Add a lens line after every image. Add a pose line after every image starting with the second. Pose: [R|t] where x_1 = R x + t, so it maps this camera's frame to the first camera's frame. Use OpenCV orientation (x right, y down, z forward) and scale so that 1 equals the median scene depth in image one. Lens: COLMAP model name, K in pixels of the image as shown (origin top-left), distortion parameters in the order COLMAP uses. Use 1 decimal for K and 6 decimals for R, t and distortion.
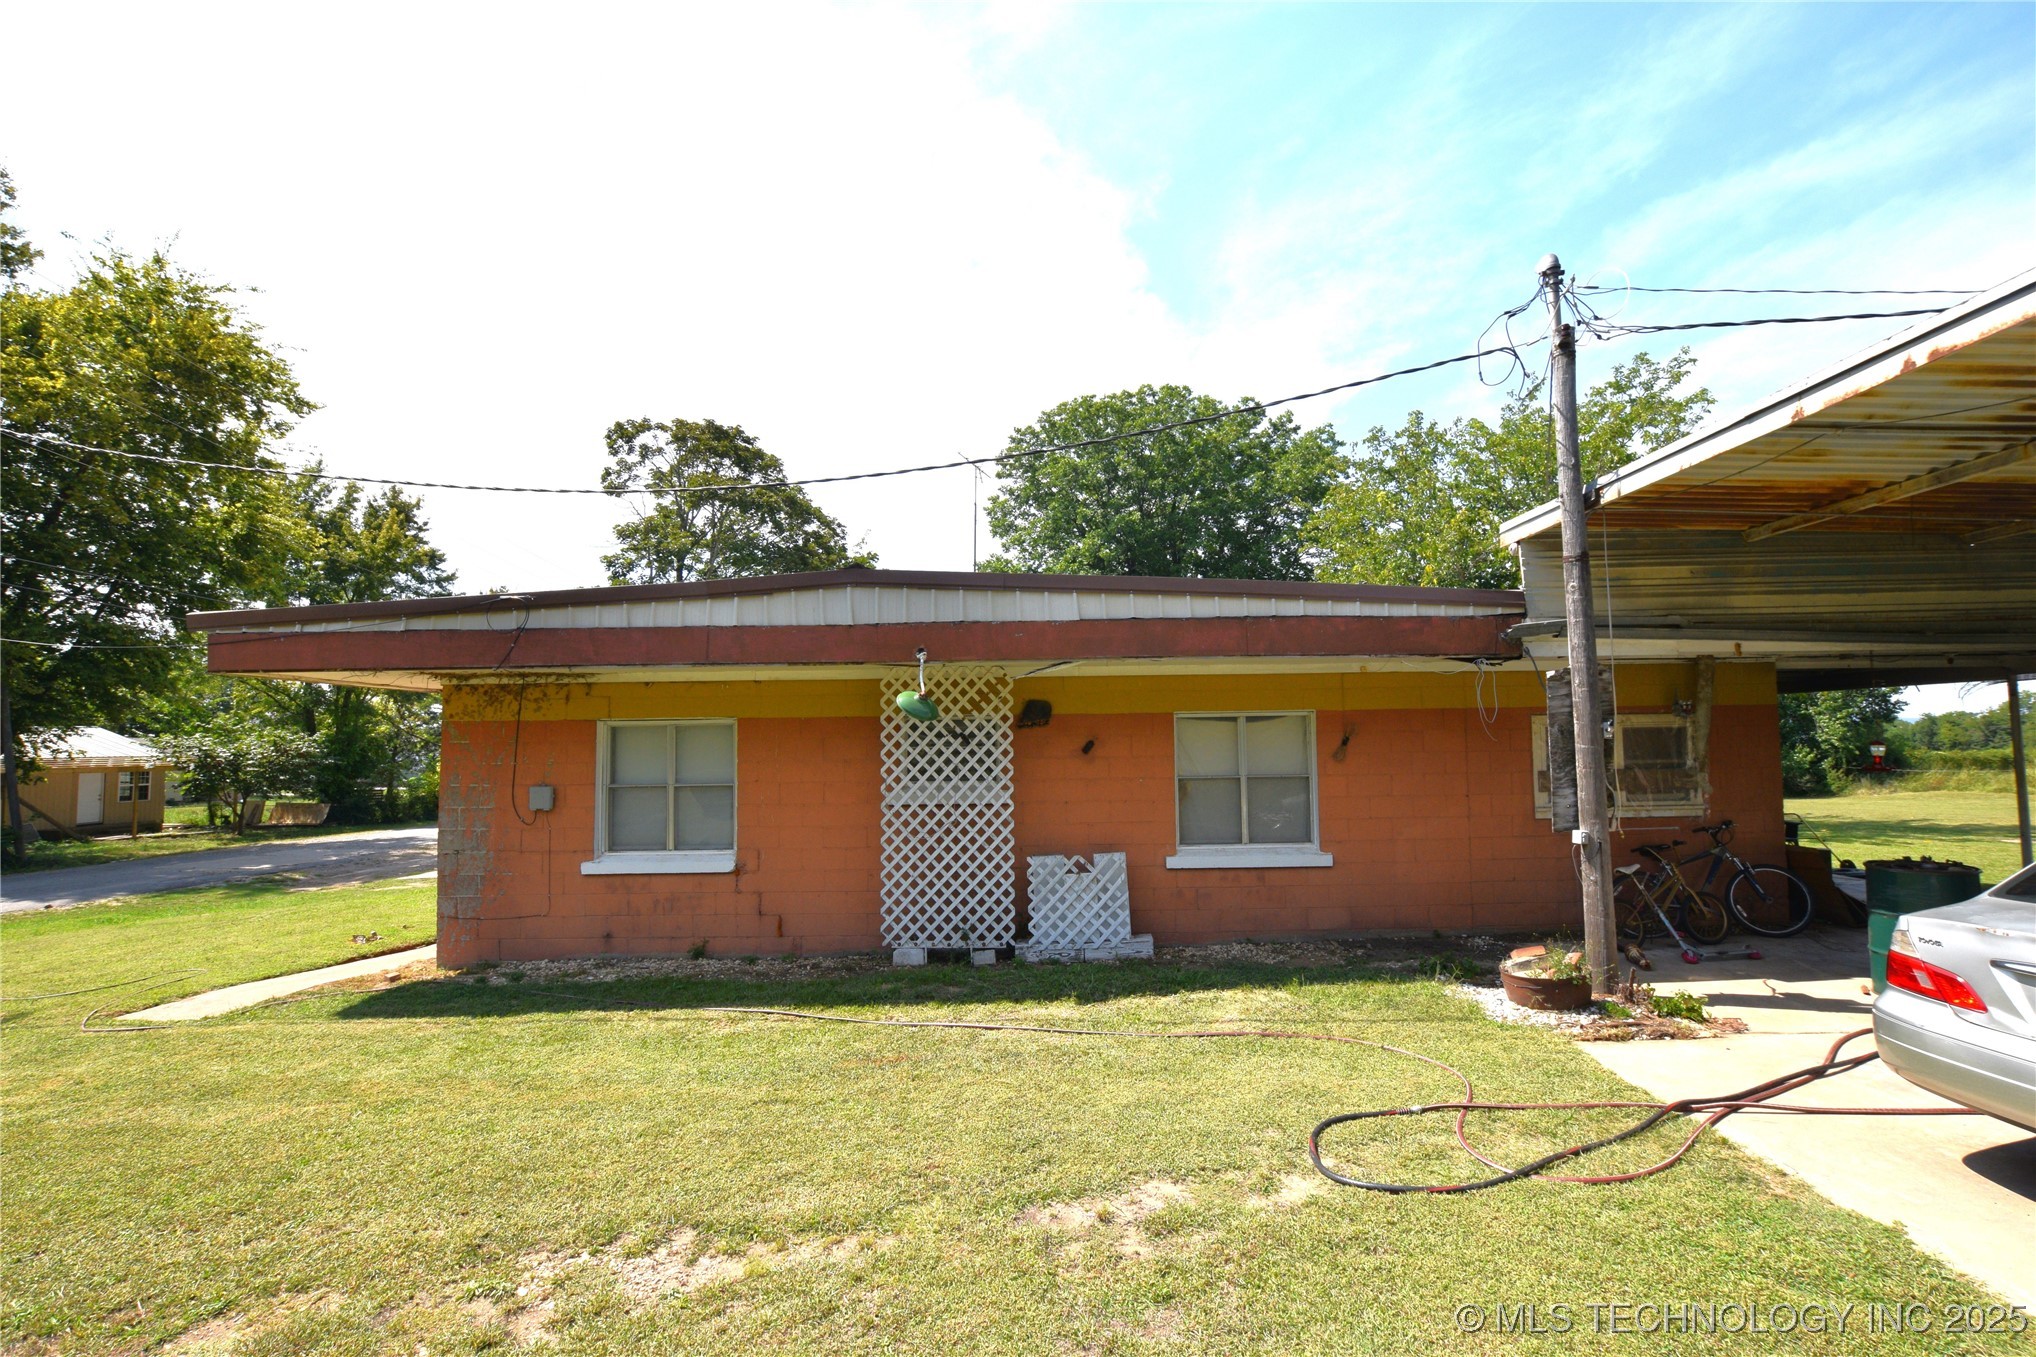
lens RADIAL K [[895.4, 0, 1023.2], [0, 895.4, 685.0], [0, 0, 1]] dist [-0.031994, 0.001163]
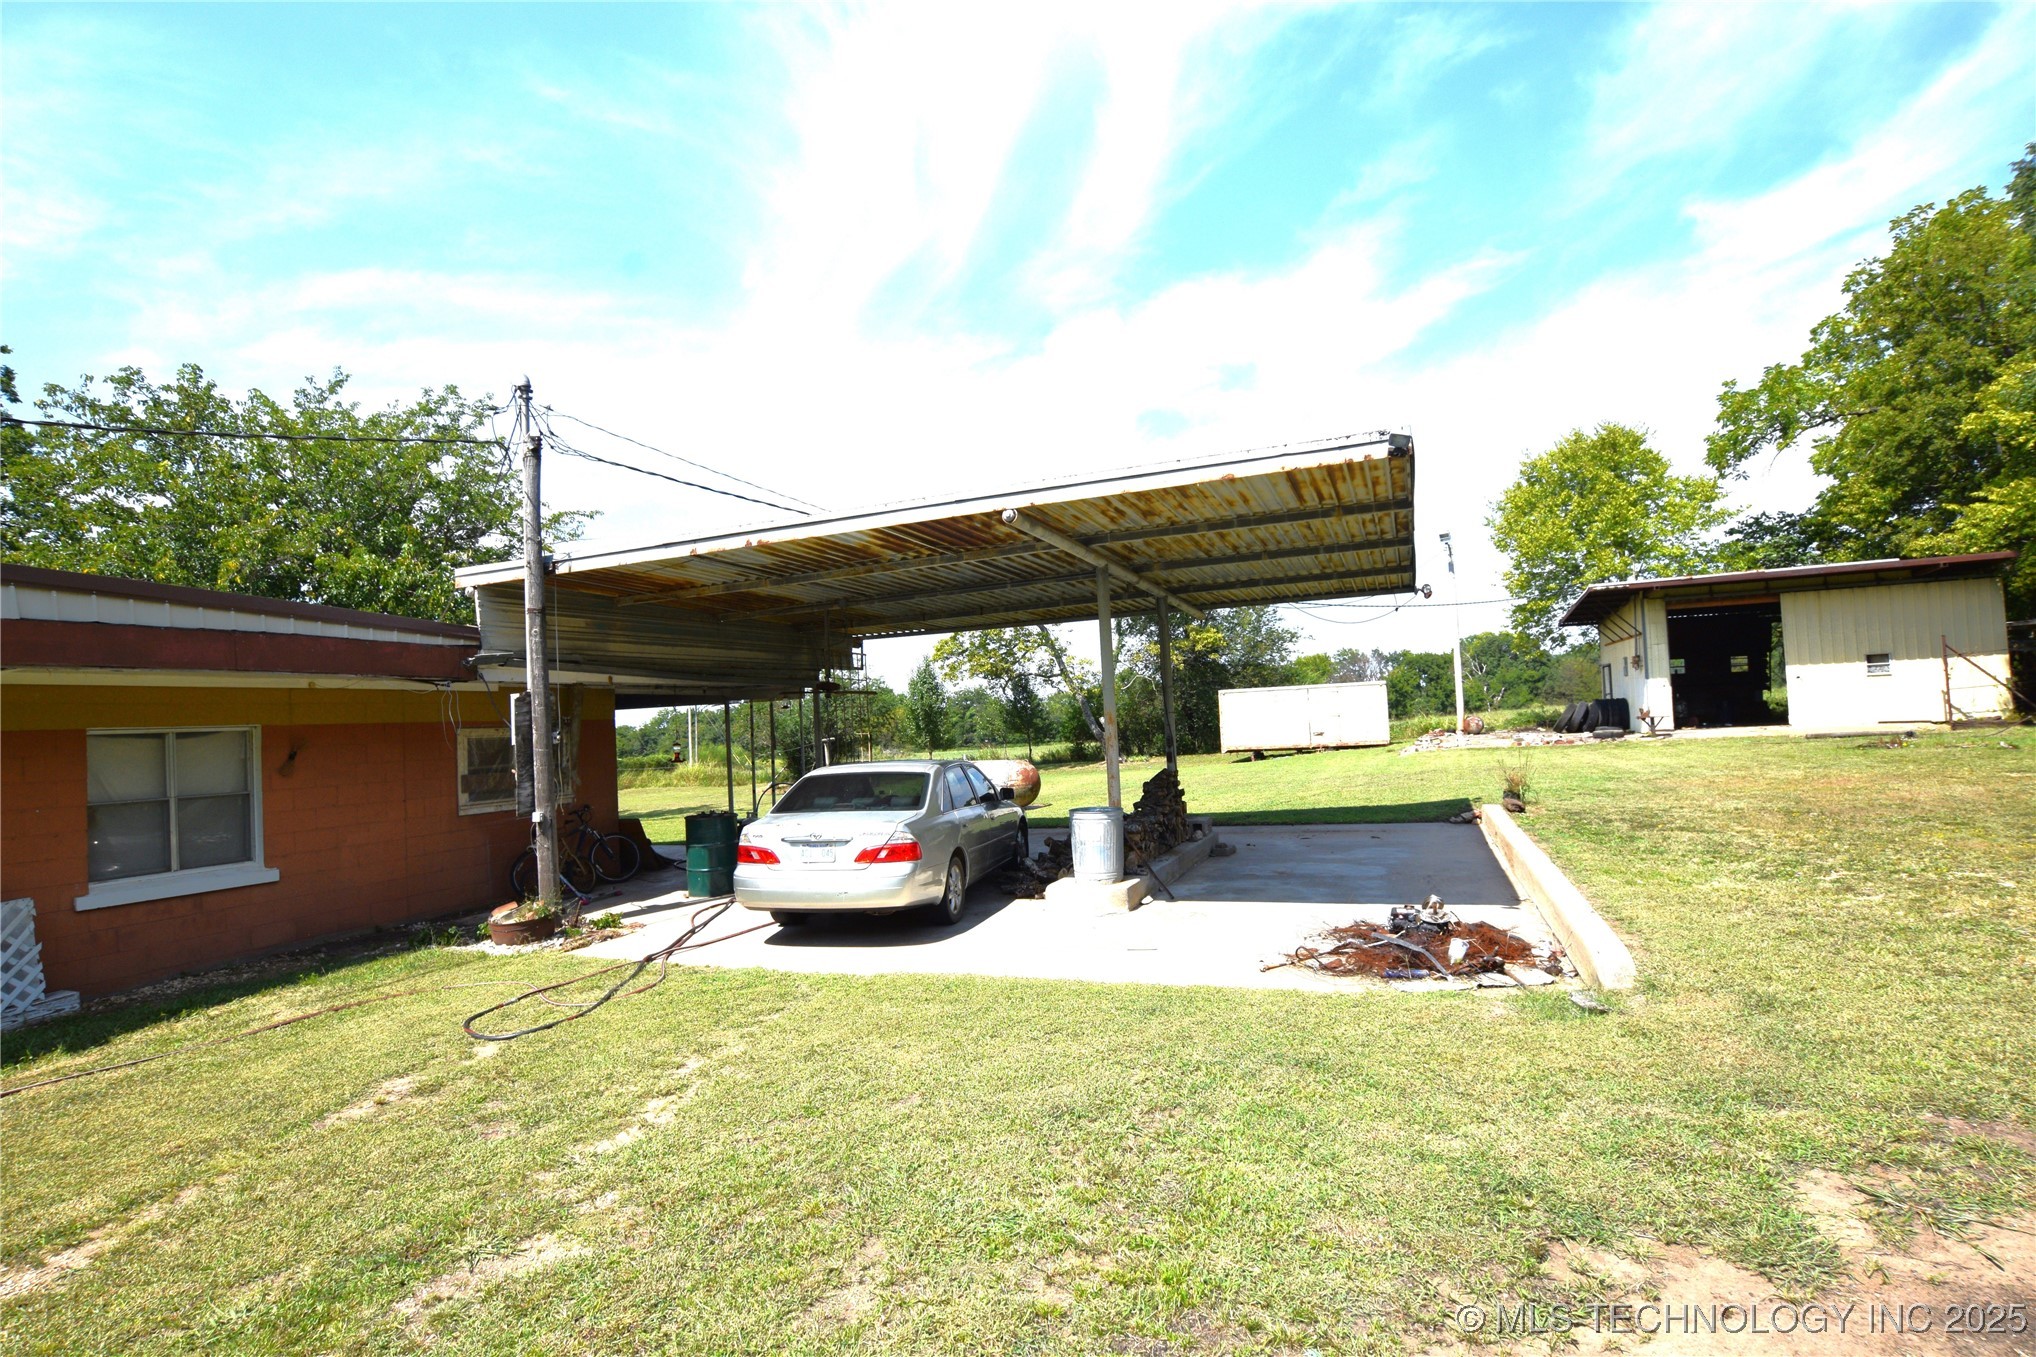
lens RADIAL K [[965.2, 0, 1018.2], [0, 965.2, 687.3], [0, 0, 1]] dist [-0.029177, -0.001066]
pose [[0.358806, 0.028836, 0.932966, -0.411313], [-0.018128, 0.999549, -0.023922, -0.004629], [-0.933236, -0.008330, 0.359168, -0.183735]]
